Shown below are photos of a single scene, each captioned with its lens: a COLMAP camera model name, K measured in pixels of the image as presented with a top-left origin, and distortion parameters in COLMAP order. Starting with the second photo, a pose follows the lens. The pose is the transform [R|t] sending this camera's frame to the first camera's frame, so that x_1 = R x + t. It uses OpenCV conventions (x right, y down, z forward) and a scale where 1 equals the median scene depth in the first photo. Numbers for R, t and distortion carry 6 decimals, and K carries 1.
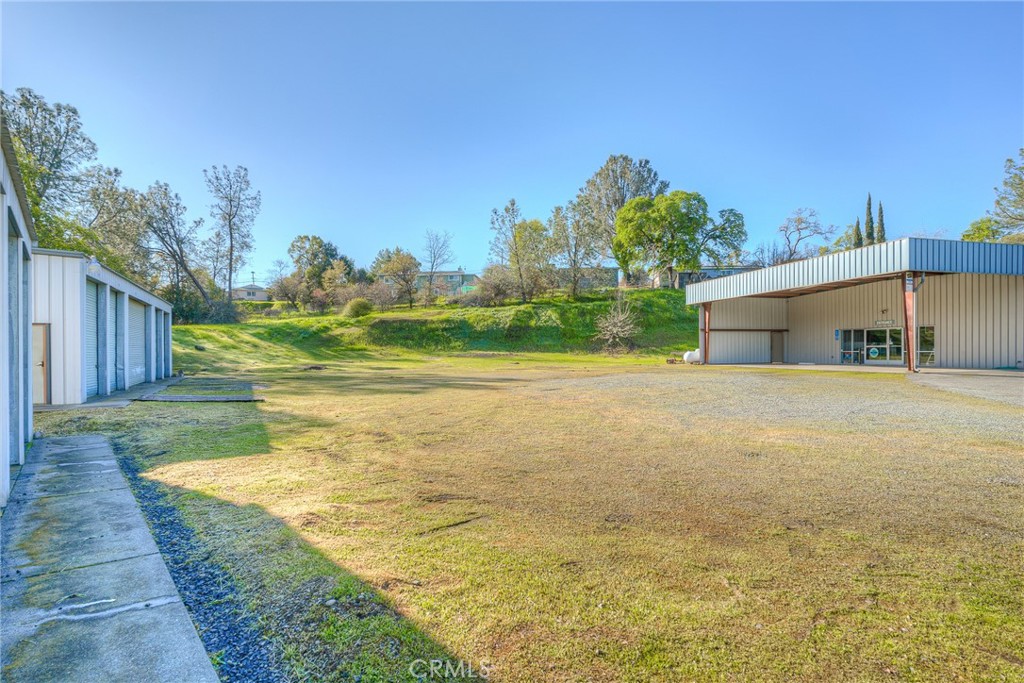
lens RADIAL K [[536.7, 0, 509.7], [0, 536.7, 355.2], [0, 0, 1]] dist [-0.040107, 0.000412]
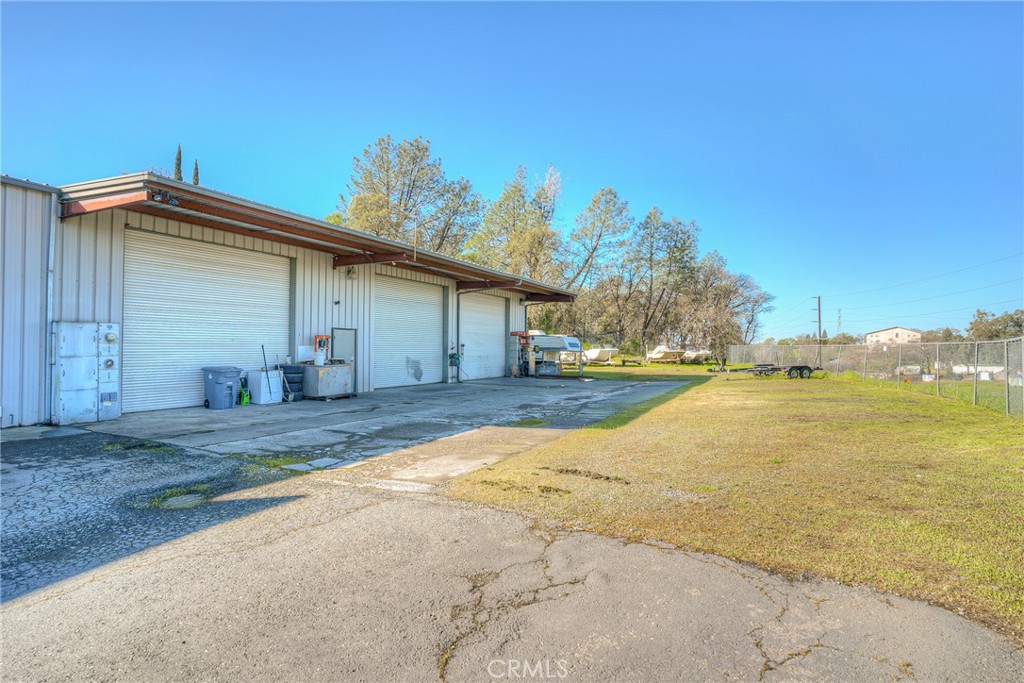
lens RADIAL K [[540.6, 0, 510.6], [0, 540.6, 339.3], [0, 0, 1]] dist [-0.060047, 0.035839]
pose [[0.644114, 0.022273, 0.764605, 0.430420], [-0.002697, 0.999636, -0.026847, -0.013159], [-0.764925, 0.015230, 0.643939, 0.162704]]
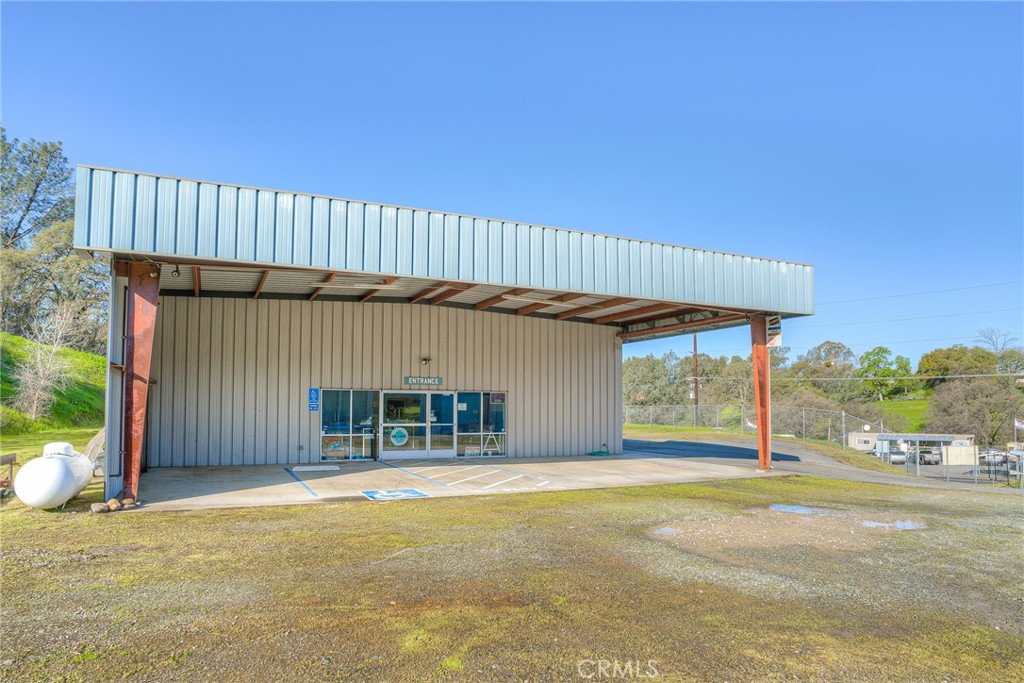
lens RADIAL K [[643.4, 0, 491.0], [0, 643.4, 379.2], [0, 0, 1]] dist [-0.030230, 0.001587]
pose [[-0.172876, 0.048684, 0.983740, 0.021431], [0.002247, 0.998795, -0.049034, -0.014034], [-0.984941, -0.006266, -0.172777, 0.474580]]
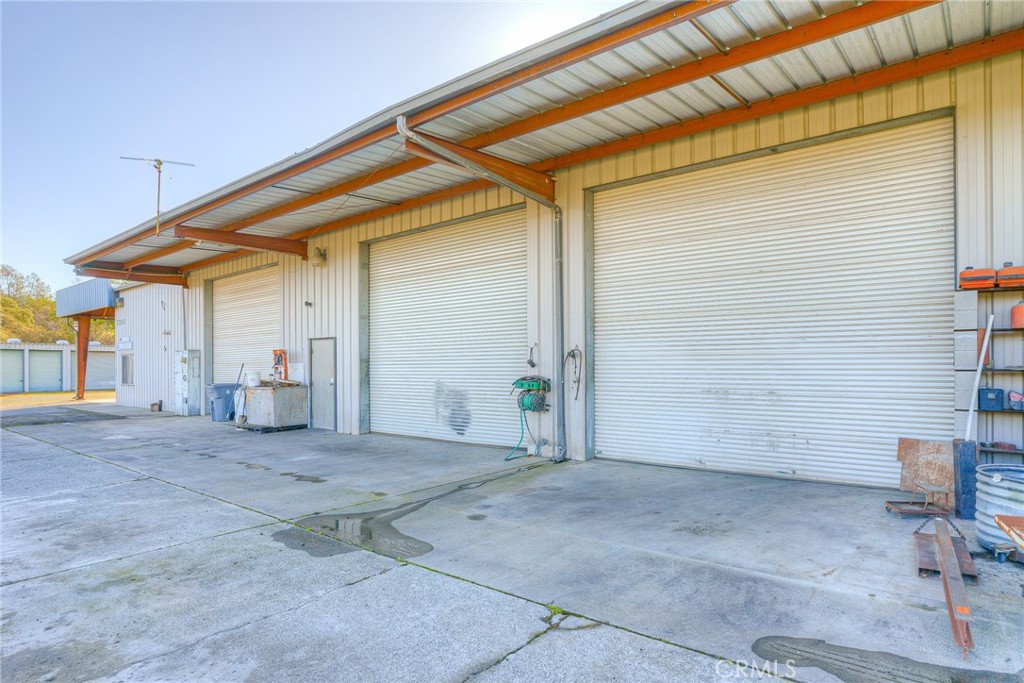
lens RADIAL K [[536.7, 0, 509.7], [0, 536.7, 355.2], [0, 0, 1]] dist [-0.040107, 0.000412]
pose [[0.632612, -0.009592, -0.774409, 0.774901], [-0.001801, 0.999902, -0.013857, -0.016997], [0.774467, 0.010161, 0.632533, 0.332567]]
